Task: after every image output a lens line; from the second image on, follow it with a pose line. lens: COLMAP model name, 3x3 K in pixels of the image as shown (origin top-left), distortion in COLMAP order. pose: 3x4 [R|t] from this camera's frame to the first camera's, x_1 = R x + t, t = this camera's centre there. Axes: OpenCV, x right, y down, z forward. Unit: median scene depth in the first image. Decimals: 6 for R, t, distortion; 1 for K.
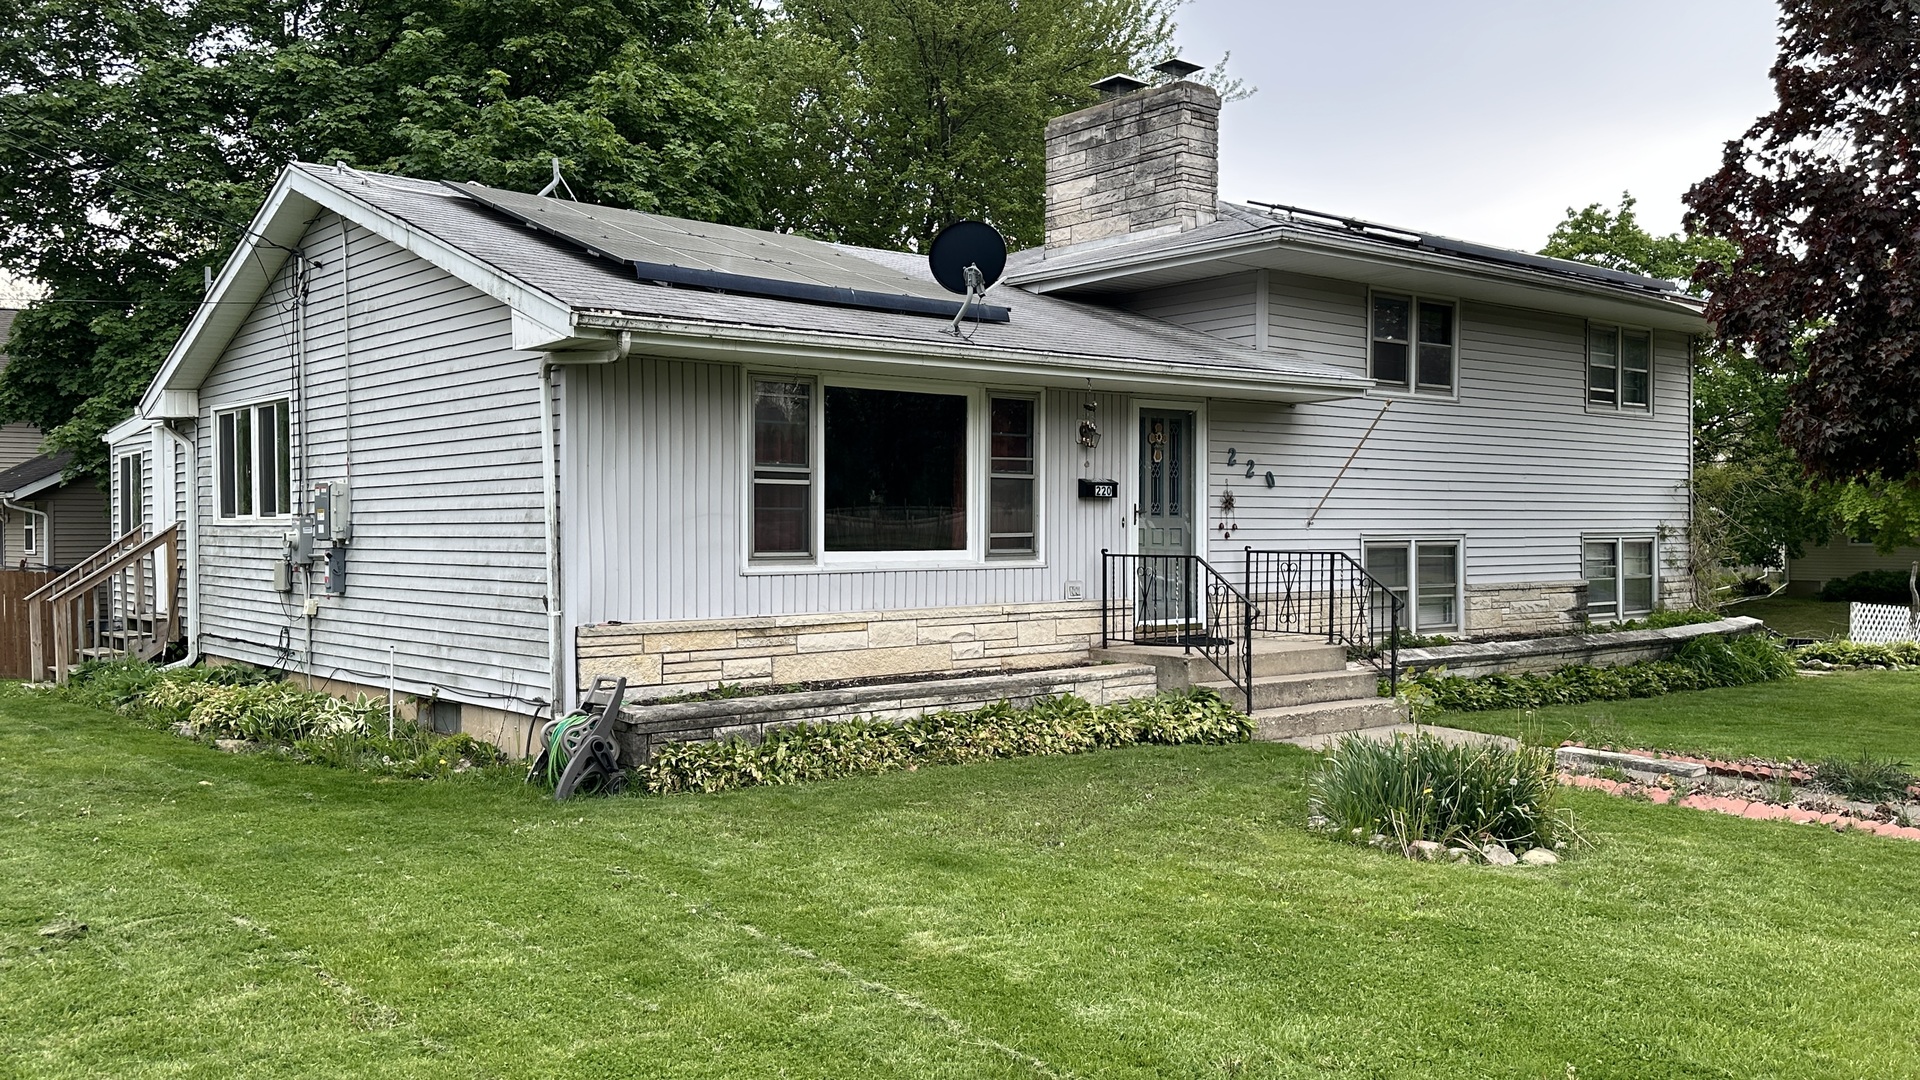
lens RADIAL K [[1598.0, 0, 960.0], [0, 1598.0, 540.0], [0, 0, 1]] dist [0.182693, -0.308041]
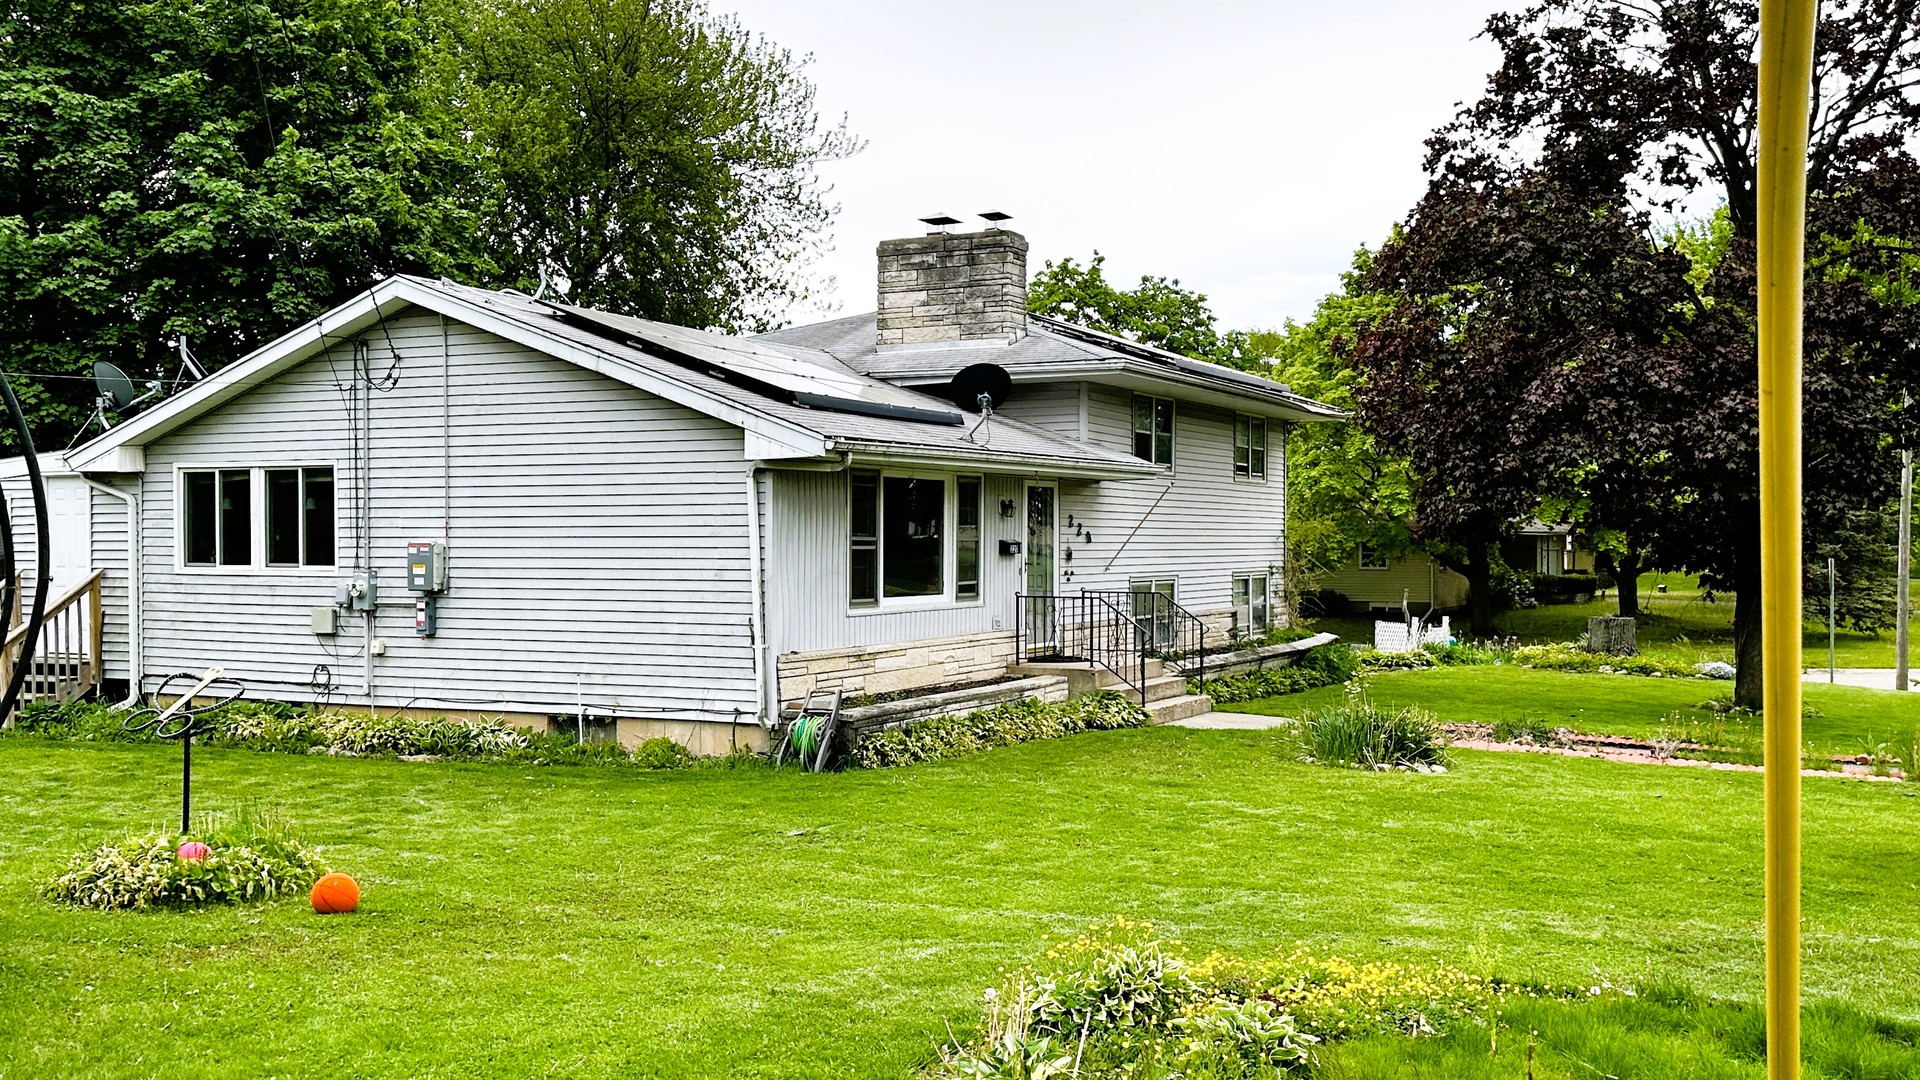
lens RADIAL K [[1863.6, 0, 960.0], [0, 1863.6, 540.0], [0, 0, 1]] dist [0.134220, -0.008554]
pose [[0.922101, 0.002052, 0.386944, -0.523929], [0.000540, 0.999978, -0.006590, -0.025996], [-0.386949, 0.006285, 0.922080, -0.404516]]
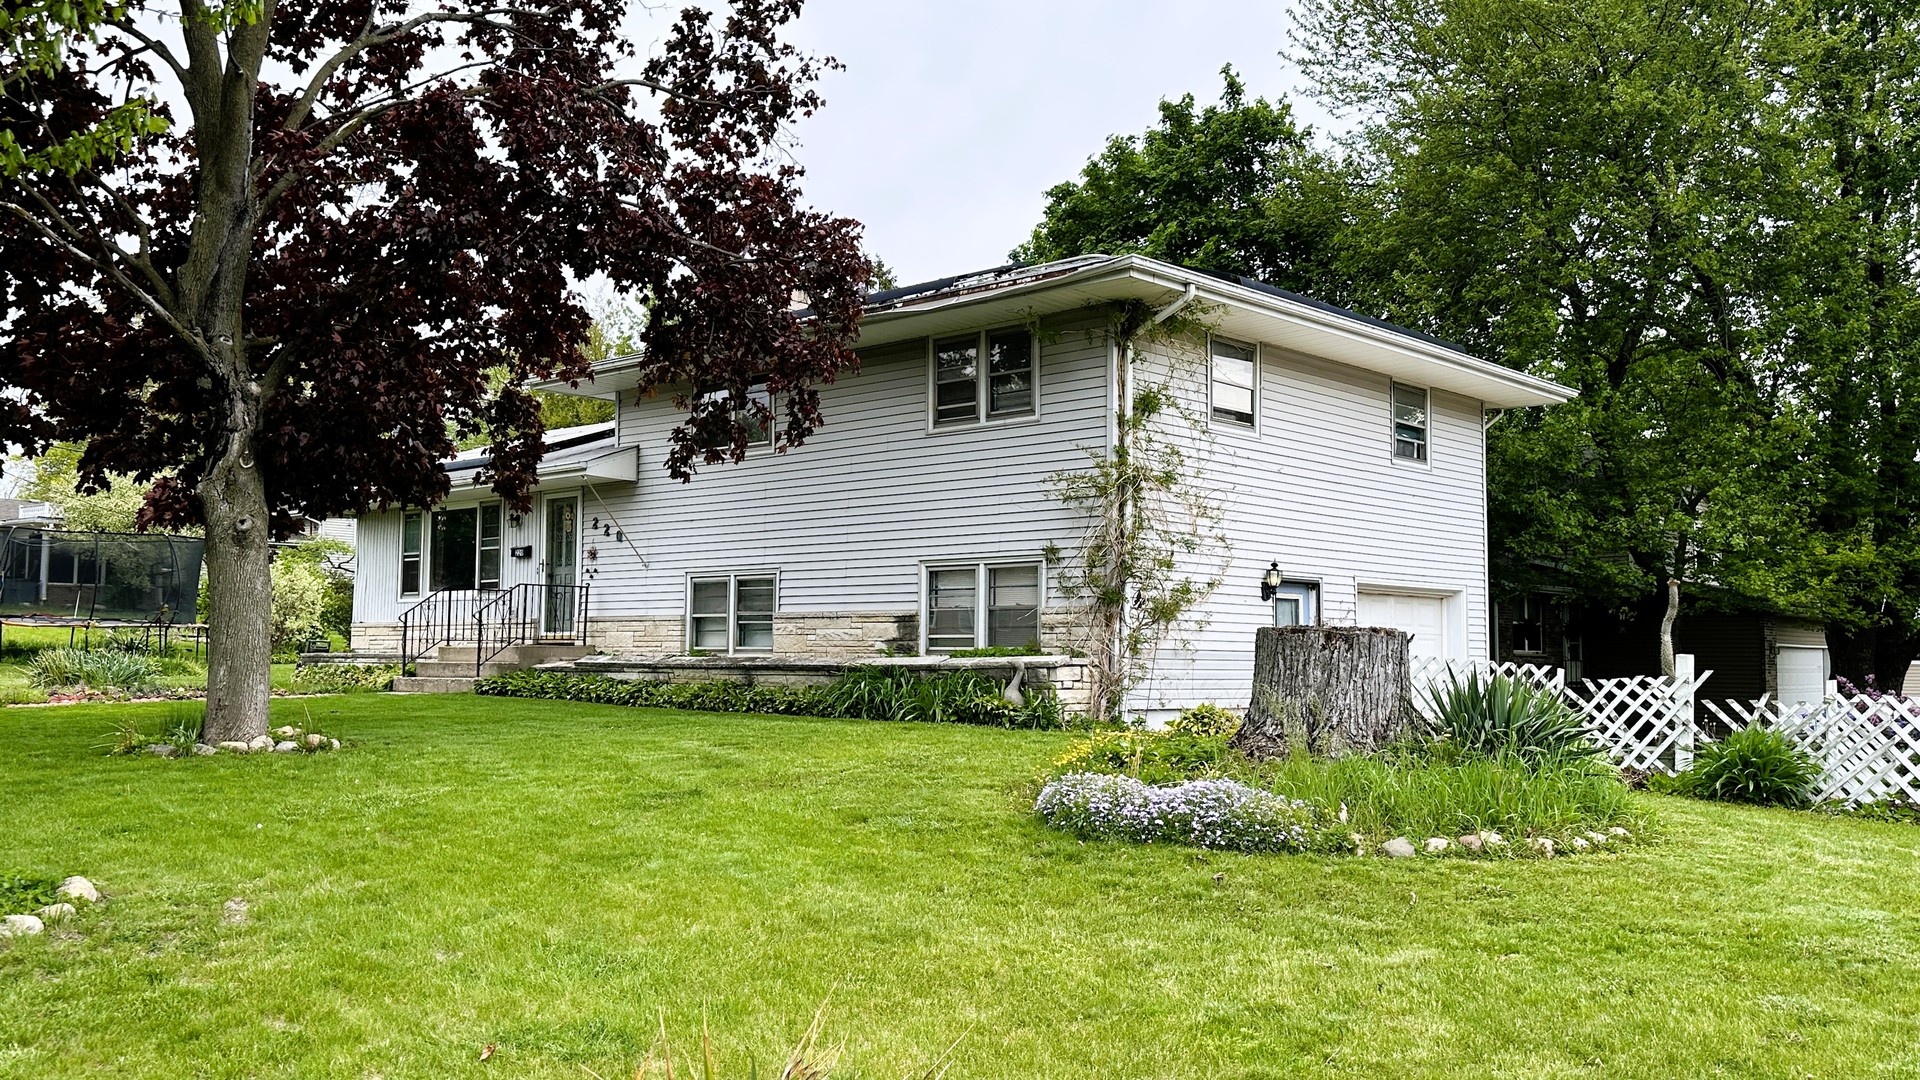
lens RADIAL K [[1598.0, 0, 960.0], [0, 1598.0, 540.0], [0, 0, 1]] dist [0.182693, -0.308041]
pose [[0.124660, -0.069588, -0.989756, 1.679251], [-0.015018, 0.997291, -0.072009, 0.064823], [0.992086, 0.023841, 0.123277, 1.159121]]
